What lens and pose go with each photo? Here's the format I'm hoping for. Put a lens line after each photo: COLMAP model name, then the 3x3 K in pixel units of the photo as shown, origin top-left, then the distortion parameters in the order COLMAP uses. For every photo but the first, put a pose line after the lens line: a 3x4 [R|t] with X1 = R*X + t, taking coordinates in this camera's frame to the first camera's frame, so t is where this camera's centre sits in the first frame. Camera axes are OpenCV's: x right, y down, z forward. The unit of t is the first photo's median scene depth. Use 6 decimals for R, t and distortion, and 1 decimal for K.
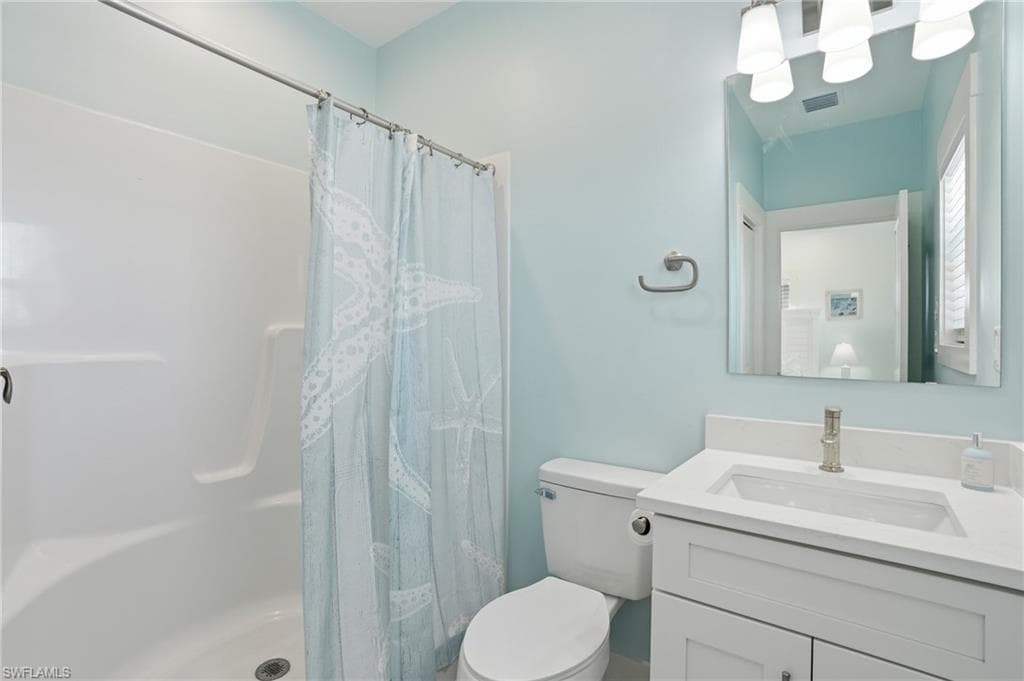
lens RADIAL K [[474.2, 0, 510.6], [0, 474.2, 337.1], [0, 0, 1]] dist [-0.069313, 0.024347]
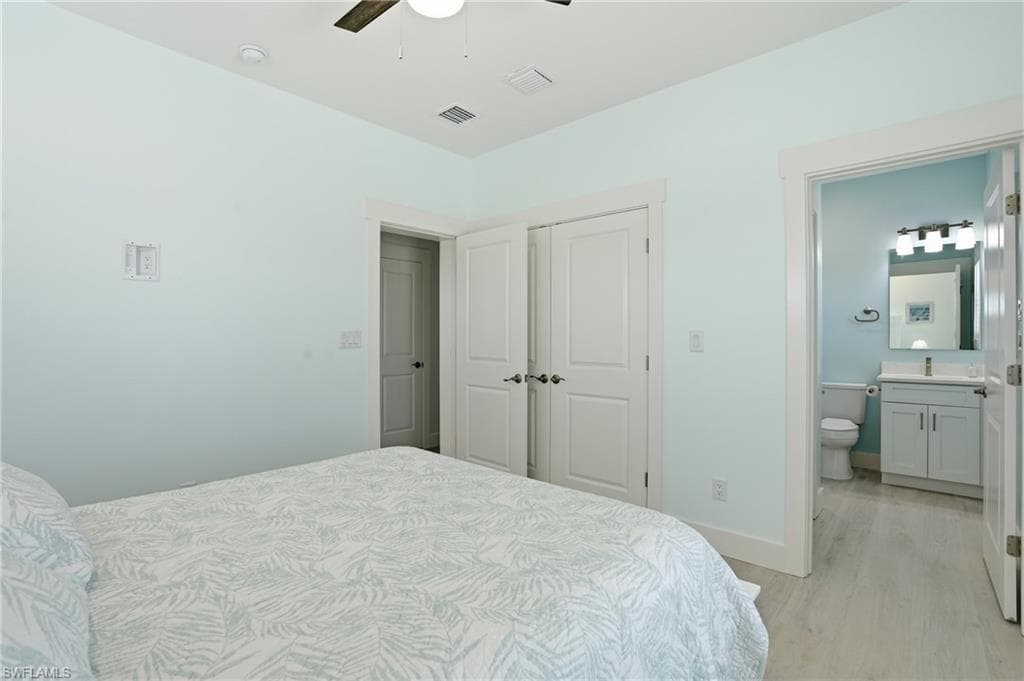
lens RADIAL K [[474.2, 0, 510.6], [0, 474.2, 337.1], [0, 0, 1]] dist [-0.069313, 0.024347]
pose [[0.995780, -0.004429, -0.091669, -1.739103], [0.004489, 0.999990, 0.000443, -0.010833], [0.091666, -0.000852, 0.995789, -2.210897]]
